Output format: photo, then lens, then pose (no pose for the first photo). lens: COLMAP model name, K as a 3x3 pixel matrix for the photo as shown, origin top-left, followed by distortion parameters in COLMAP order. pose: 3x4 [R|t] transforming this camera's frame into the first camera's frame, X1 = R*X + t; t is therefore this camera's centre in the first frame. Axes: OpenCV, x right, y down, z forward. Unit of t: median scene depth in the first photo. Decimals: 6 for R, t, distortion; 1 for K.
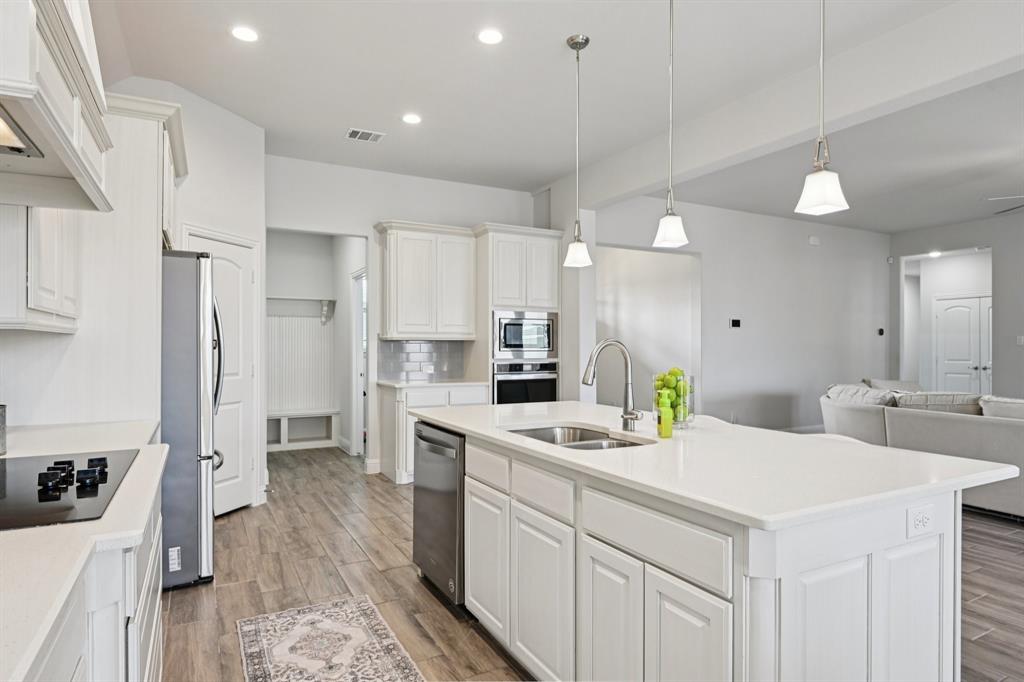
lens RADIAL K [[587.8, 0, 511.0], [0, 587.8, 348.2], [0, 0, 1]] dist [0.002279, -0.000126]
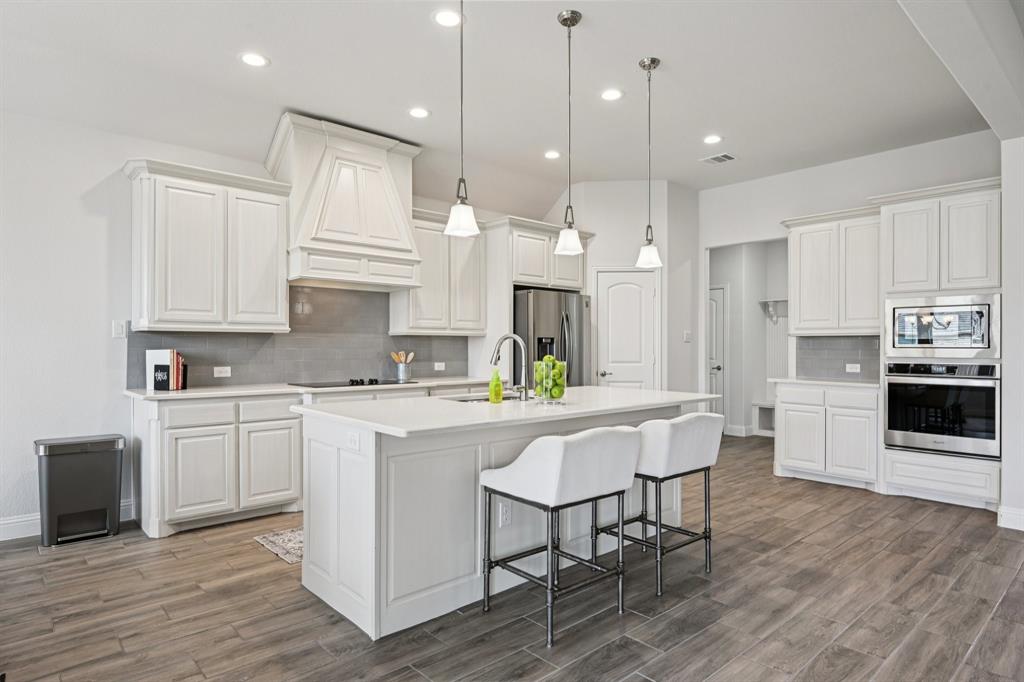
lens RADIAL K [[568.4, 0, 540.6], [0, 568.4, 347.8], [0, 0, 1]] dist [-0.005475, -0.001854]
pose [[0.248003, -0.000091, -0.968759, 0.600669], [-0.003105, 0.999995, -0.000889, 0.007108], [0.968754, 0.003228, 0.248001, 0.302079]]
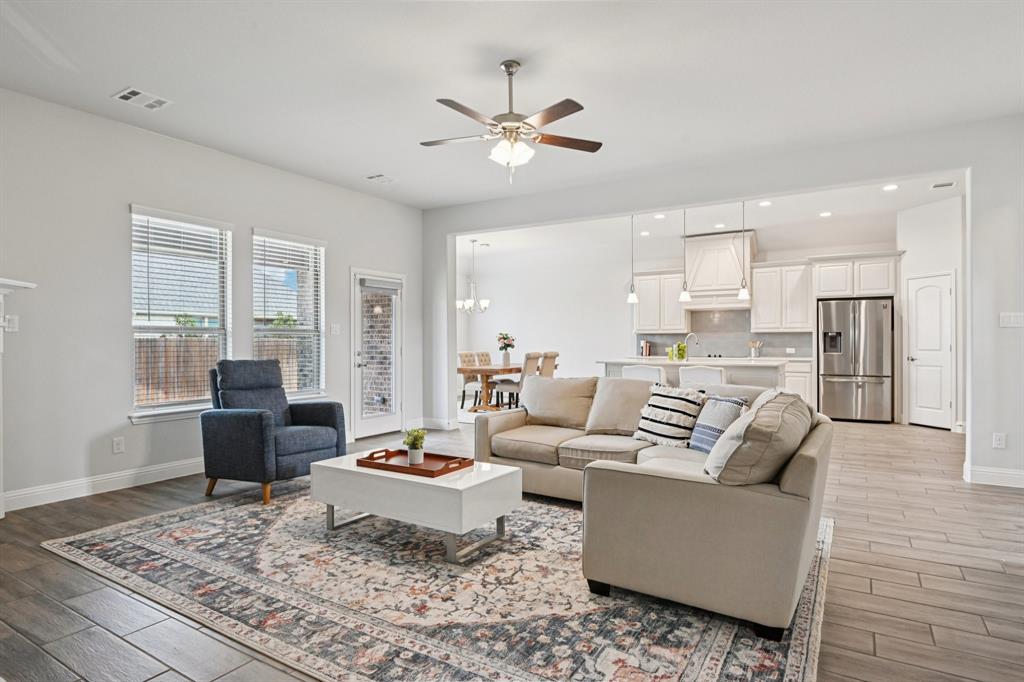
lens RADIAL K [[547.6, 0, 517.1], [0, 547.6, 341.3], [0, 0, 1]] dist [-0.005495, -0.004577]
pose [[-0.859386, 0.004203, -0.511310, 1.051935], [0.003193, 0.999991, 0.002853, 0.005838], [0.511317, 0.000820, -0.859392, 1.274952]]
